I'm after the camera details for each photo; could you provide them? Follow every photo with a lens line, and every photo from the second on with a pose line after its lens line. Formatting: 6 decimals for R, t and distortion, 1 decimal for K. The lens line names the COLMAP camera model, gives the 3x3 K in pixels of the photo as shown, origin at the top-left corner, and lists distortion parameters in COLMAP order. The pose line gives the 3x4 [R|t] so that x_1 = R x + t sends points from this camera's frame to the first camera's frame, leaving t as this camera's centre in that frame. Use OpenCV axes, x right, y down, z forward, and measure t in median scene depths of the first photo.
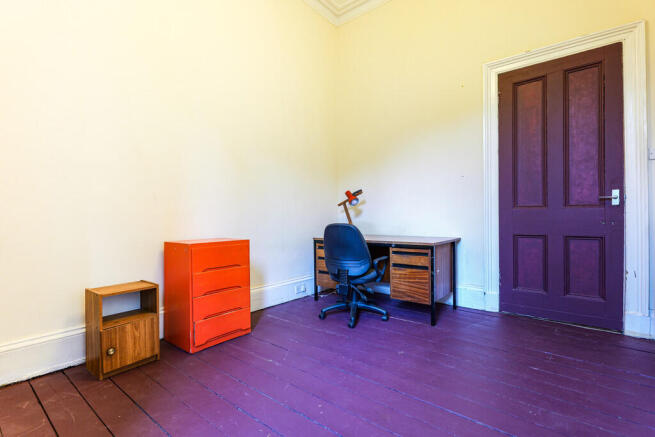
lens RADIAL K [[301.5, 0, 328.0], [0, 301.5, 220.4], [0, 0, 1]] dist [0.000331, -0.000166]
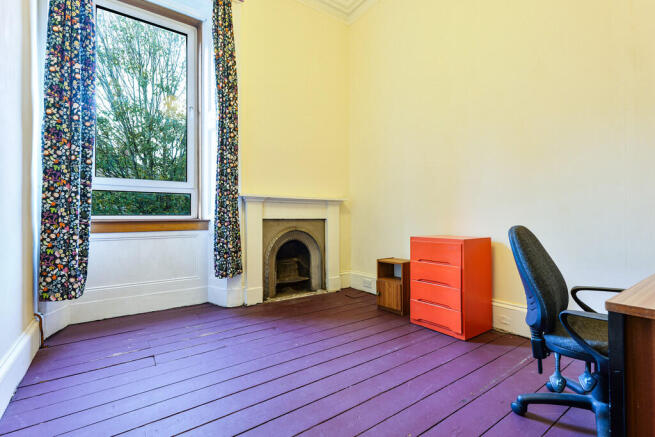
lens RADIAL K [[301.5, 0, 325.7], [0, 301.5, 218.4], [0, 0, 1]] dist [0.000331, -0.000166]
pose [[-0.281804, 0.006413, -0.959451, 0.922761], [0.003305, 0.999978, 0.005713, -0.009999], [0.959466, -0.001561, -0.281819, 1.066677]]
